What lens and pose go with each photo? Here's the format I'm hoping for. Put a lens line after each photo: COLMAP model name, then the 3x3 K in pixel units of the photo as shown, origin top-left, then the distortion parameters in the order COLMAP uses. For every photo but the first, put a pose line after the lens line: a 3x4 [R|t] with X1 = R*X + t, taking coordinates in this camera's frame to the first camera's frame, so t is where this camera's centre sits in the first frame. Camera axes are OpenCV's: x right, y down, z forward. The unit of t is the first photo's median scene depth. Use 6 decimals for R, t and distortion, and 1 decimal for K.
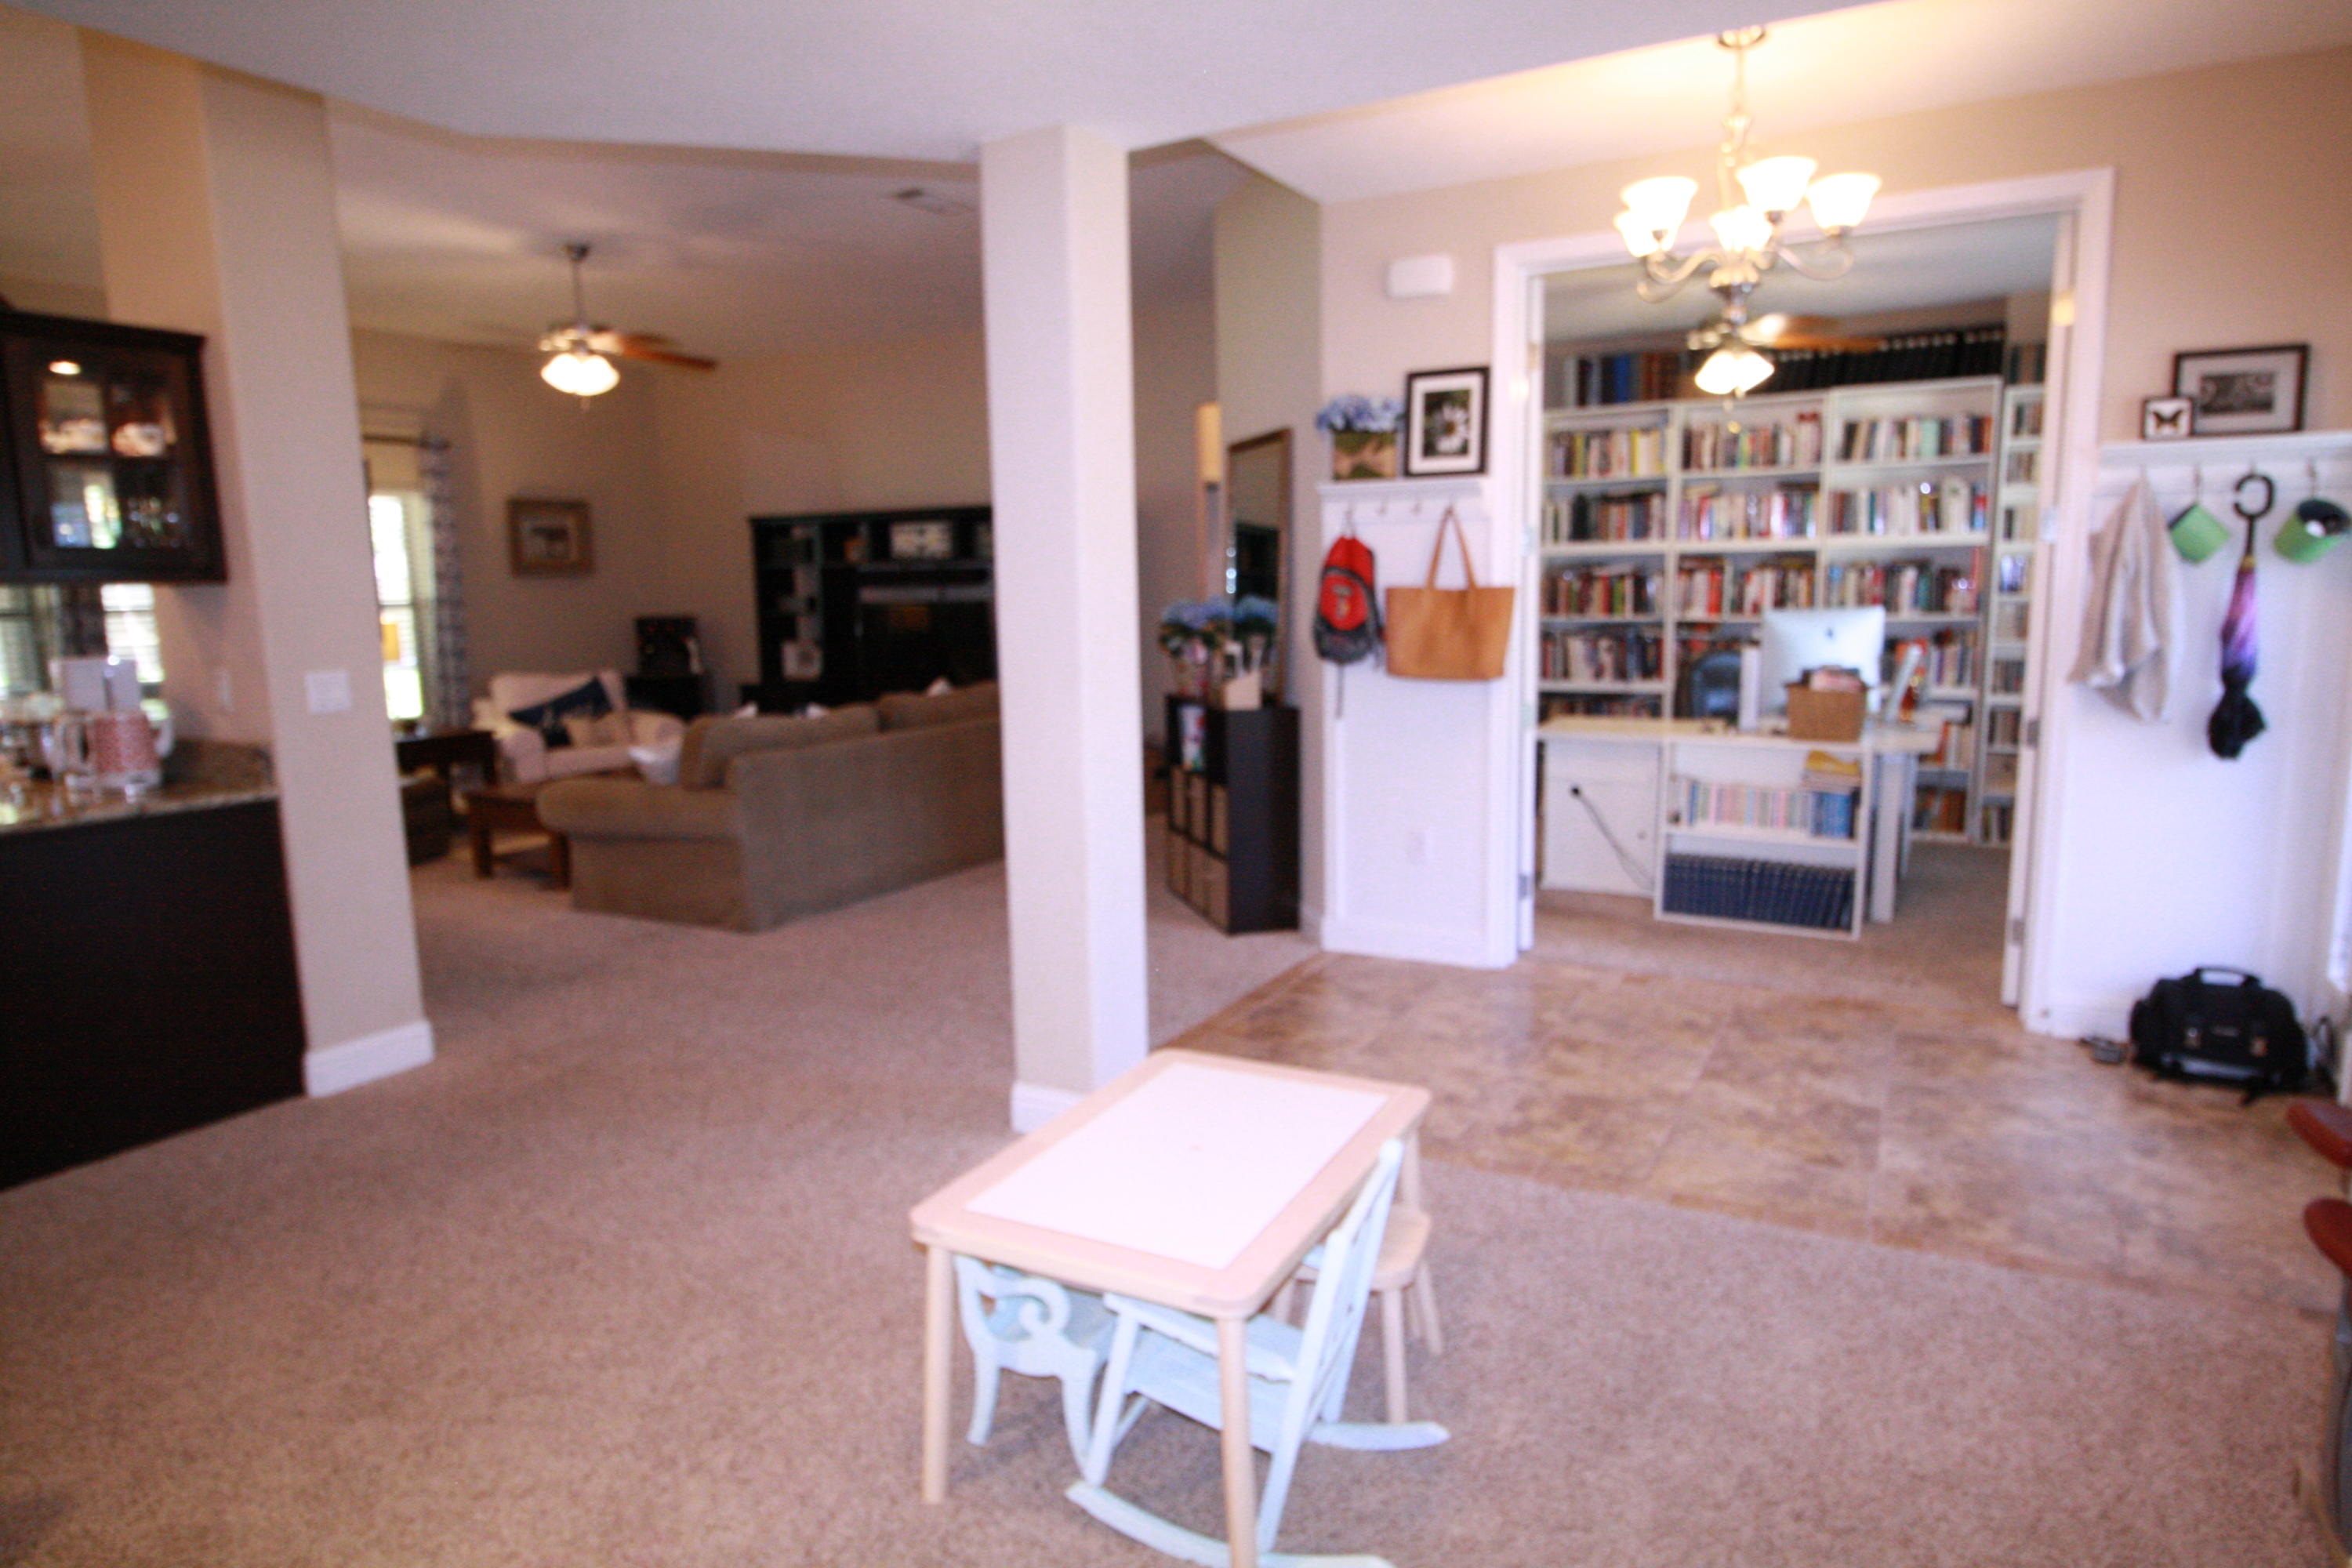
lens RADIAL K [[1373.4, 0, 1176.0], [0, 1373.4, 784.0], [0, 0, 1]] dist [0.003958, 0.000694]
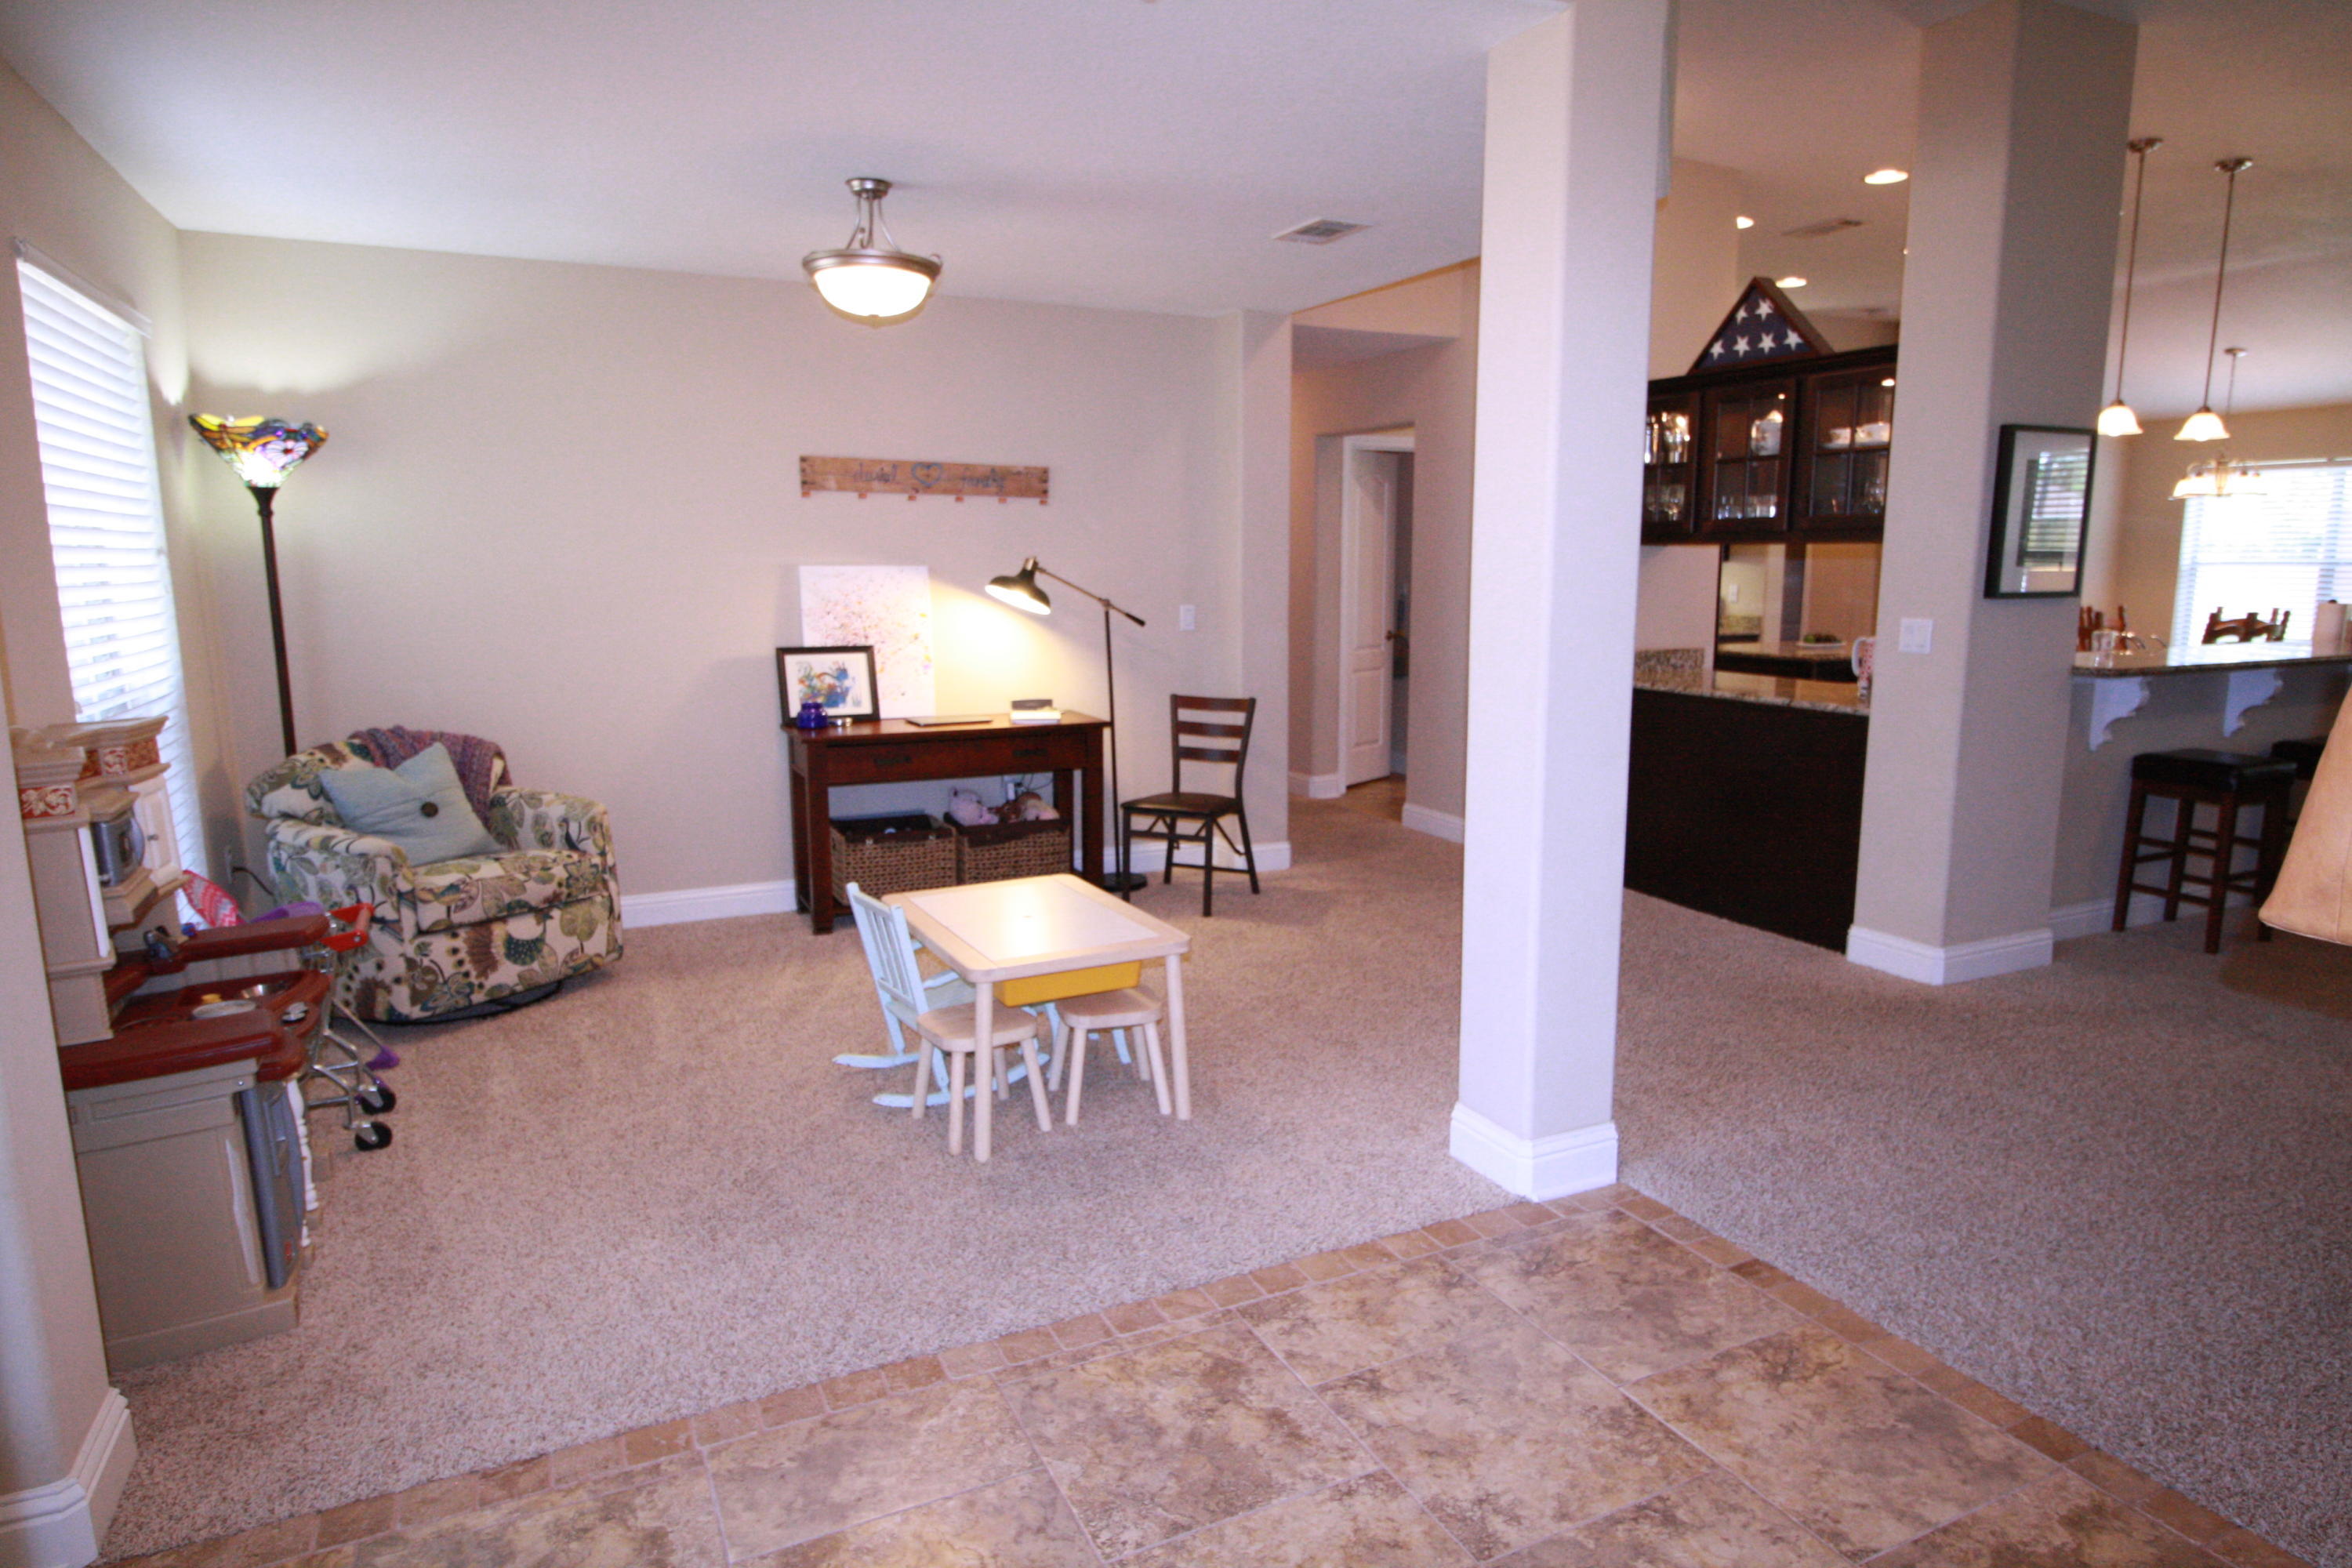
lens RADIAL K [[1373.4, 0, 1176.0], [0, 1373.4, 784.0], [0, 0, 1]] dist [0.003958, 0.000694]
pose [[-0.576273, 0.145342, -0.804230, 0.757282], [-0.112326, 0.960634, 0.254095, -0.188608], [0.809501, 0.236764, -0.537262, 1.283481]]
